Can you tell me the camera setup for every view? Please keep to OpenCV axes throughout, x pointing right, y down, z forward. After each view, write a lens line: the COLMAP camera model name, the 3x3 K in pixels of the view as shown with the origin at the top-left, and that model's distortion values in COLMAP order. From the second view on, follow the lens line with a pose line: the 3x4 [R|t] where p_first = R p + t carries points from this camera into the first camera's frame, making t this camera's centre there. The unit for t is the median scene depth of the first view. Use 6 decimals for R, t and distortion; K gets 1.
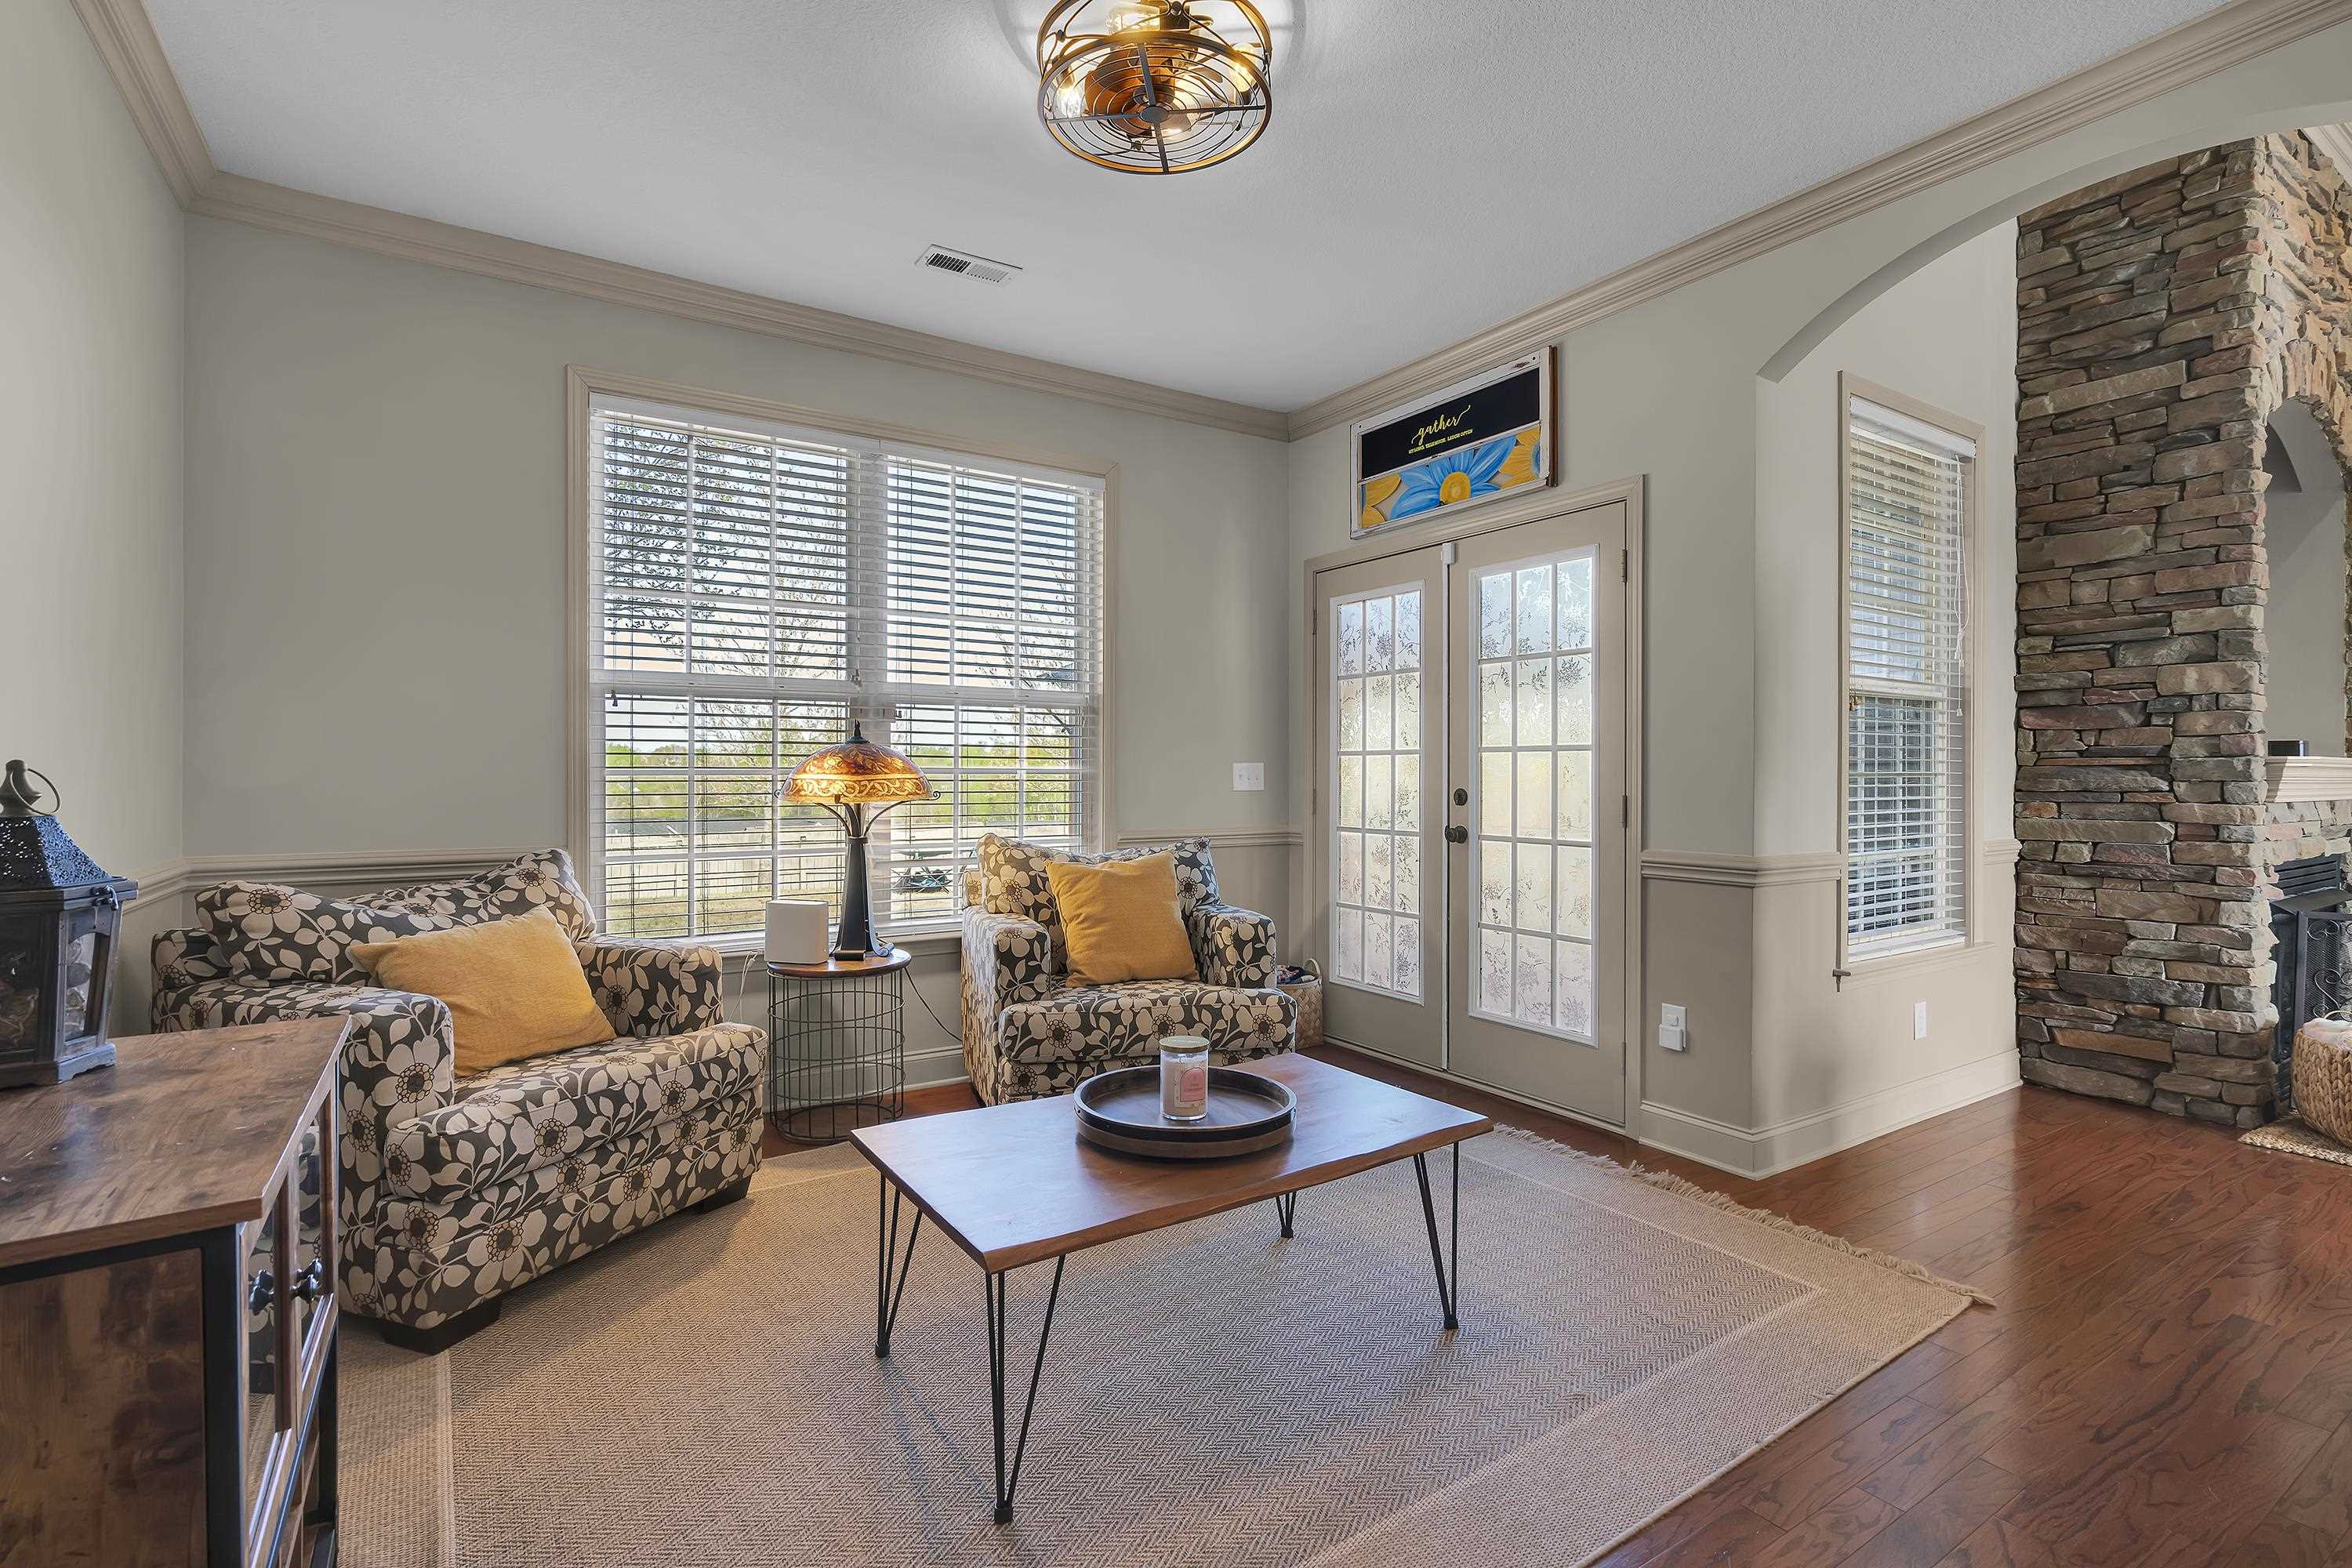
lens RADIAL K [[1072.9, 0, 1169.1], [0, 1072.9, 773.5], [0, 0, 1]] dist [-0.005770, 0.001186]
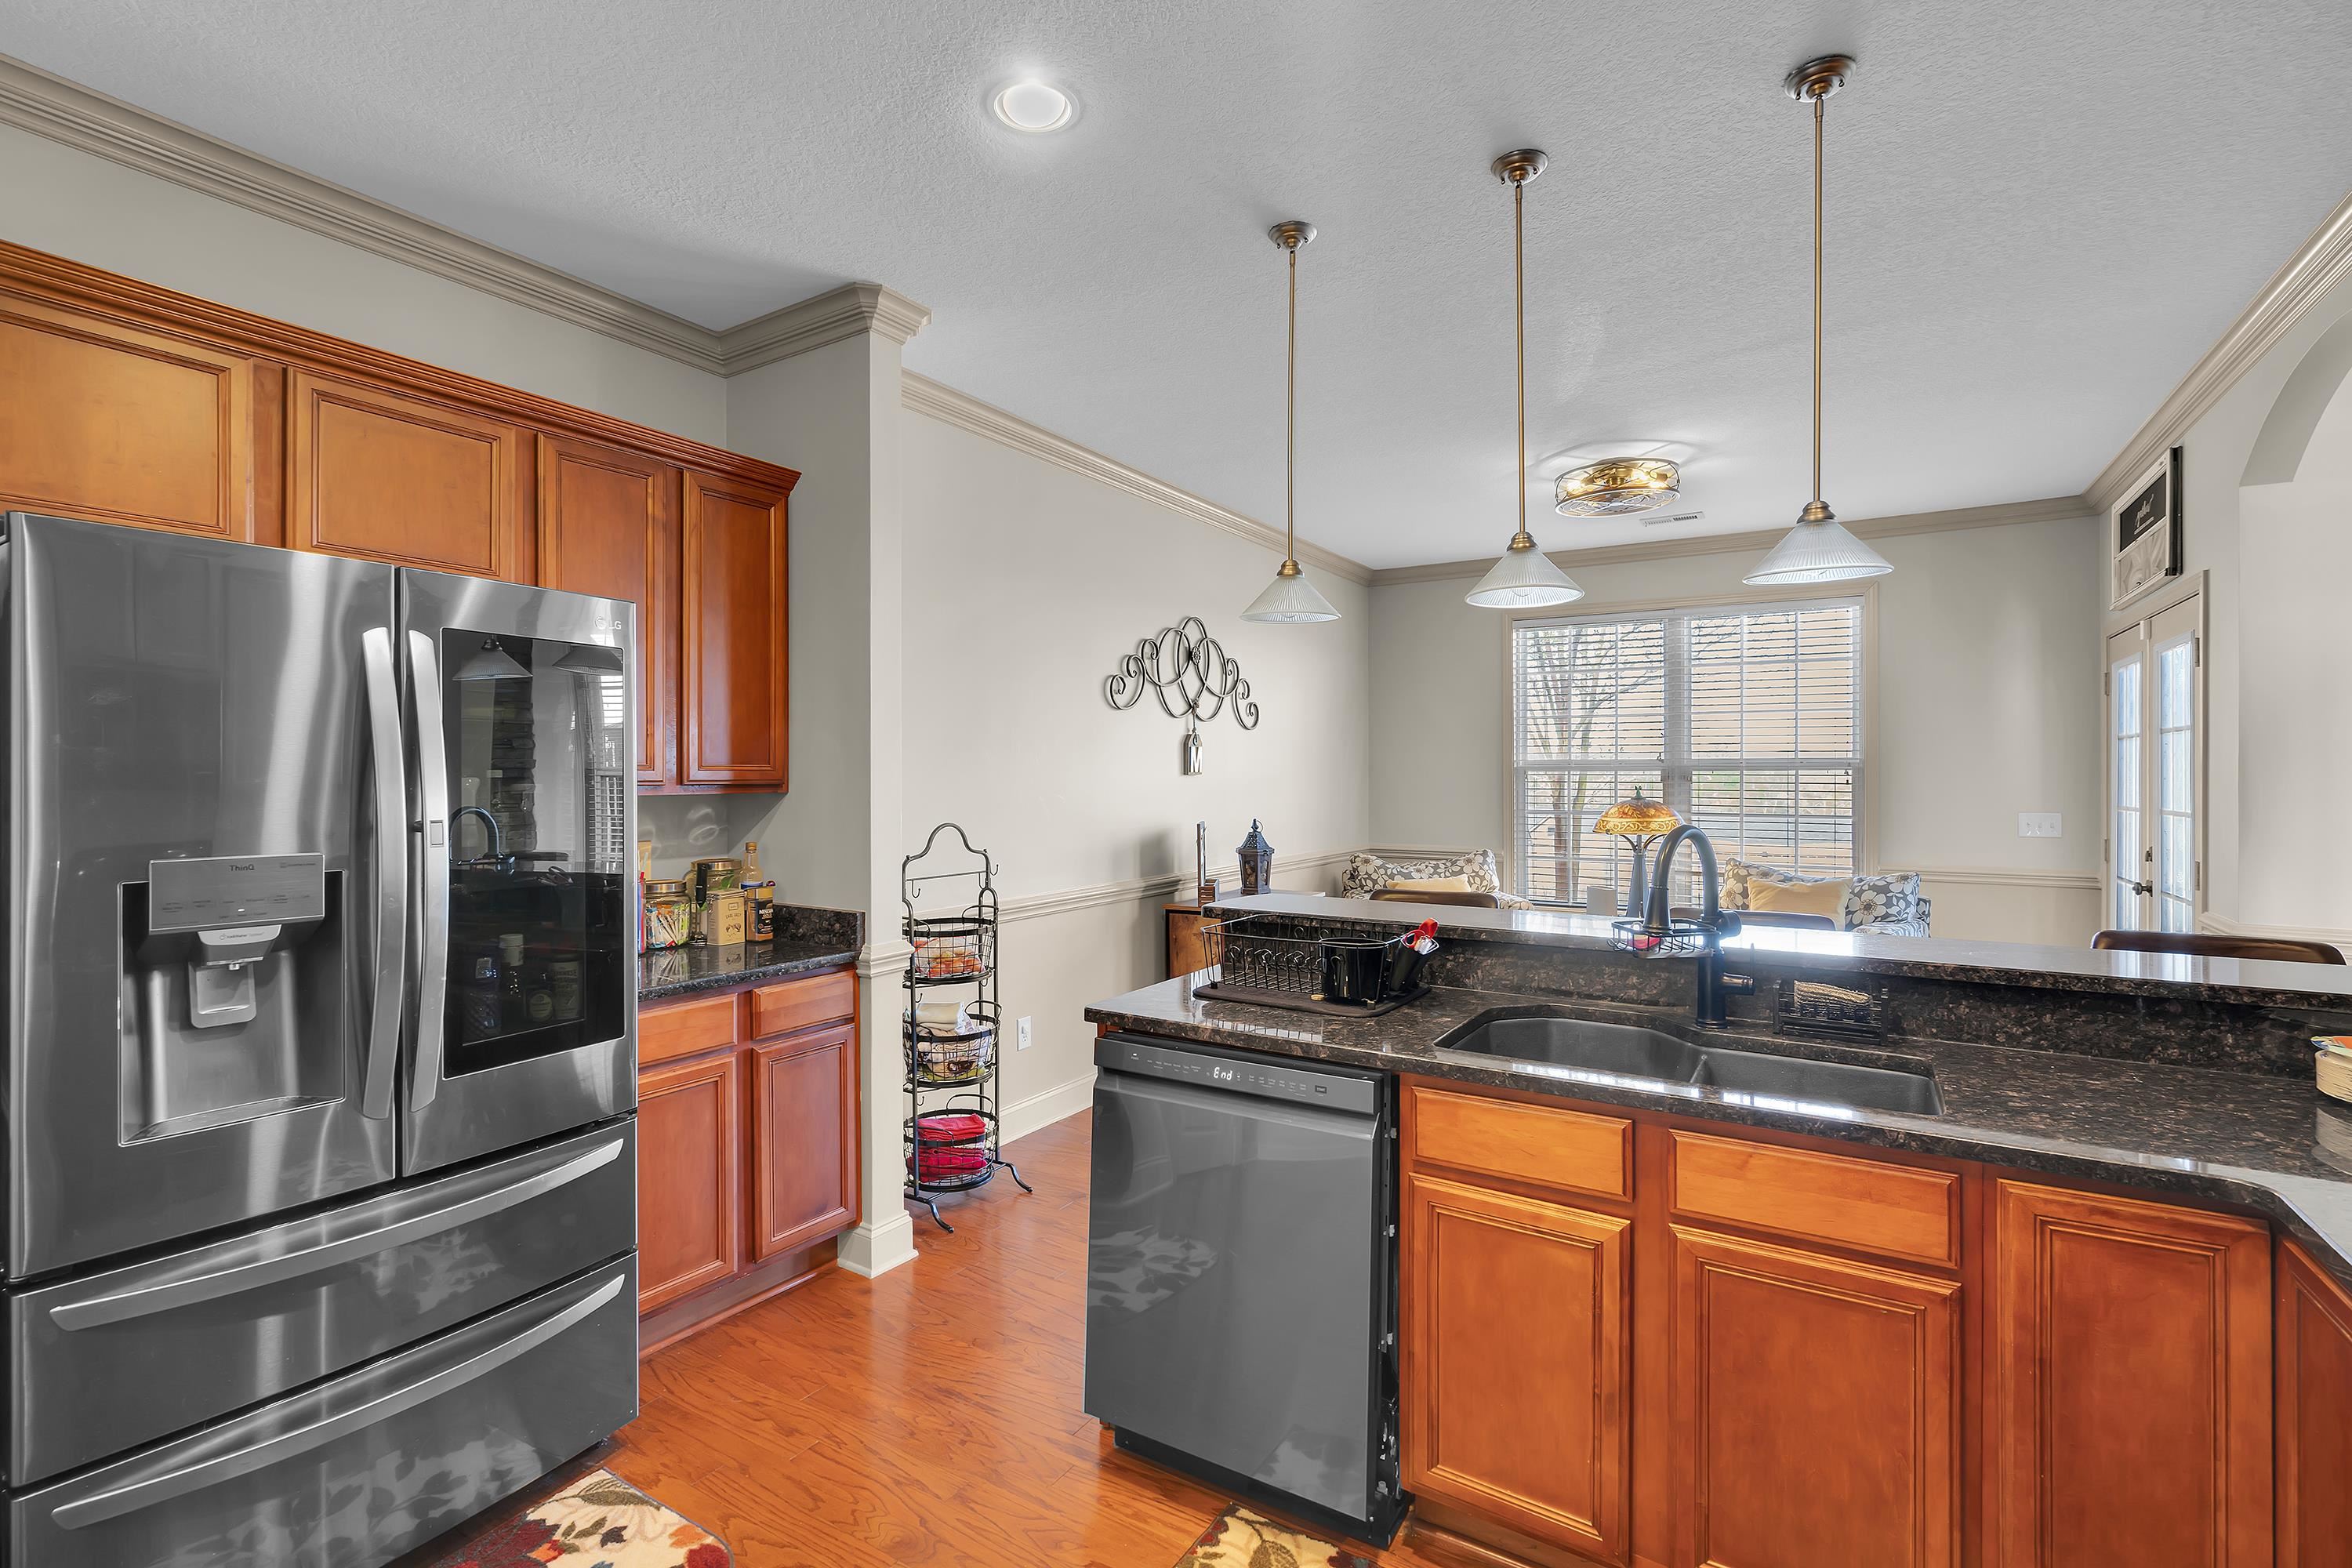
lens RADIAL K [[1072.9, 0, 1170.9], [0, 1072.9, 778.3], [0, 0, 1]] dist [-0.005770, 0.001186]
pose [[0.425750, -0.000441, -0.904841, 0.937031], [-0.000683, 0.999999, -0.000808, -0.059458], [0.904841, 0.000962, 0.425750, -0.403592]]
